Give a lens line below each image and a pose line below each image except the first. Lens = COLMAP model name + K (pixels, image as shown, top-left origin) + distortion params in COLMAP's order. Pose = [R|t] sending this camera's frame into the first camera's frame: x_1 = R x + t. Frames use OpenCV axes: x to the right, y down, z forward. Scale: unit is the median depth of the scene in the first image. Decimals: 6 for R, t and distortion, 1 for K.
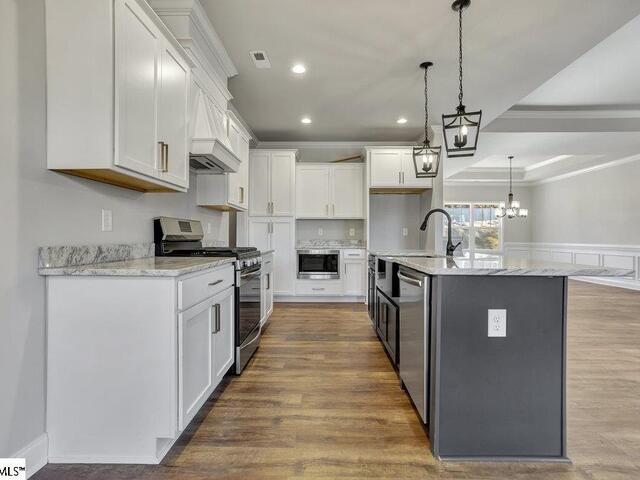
lens RADIAL K [[329.3, 0, 320.0], [0, 329.3, 240.0], [0, 0, 1]] dist [-0.034327, 0.020446]
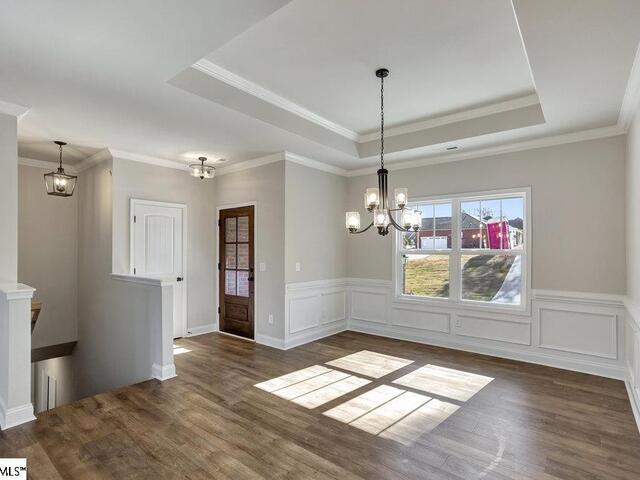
lens RADIAL K [[349.1, 0, 322.0], [0, 349.1, 248.6], [0, 0, 1]] dist [-0.017638, 0.000128]
pose [[0.802156, -0.002587, -0.597109, 1.926874], [-0.004414, 0.999938, -0.010262, -0.119723], [0.597098, 0.010868, 0.802095, 1.657062]]
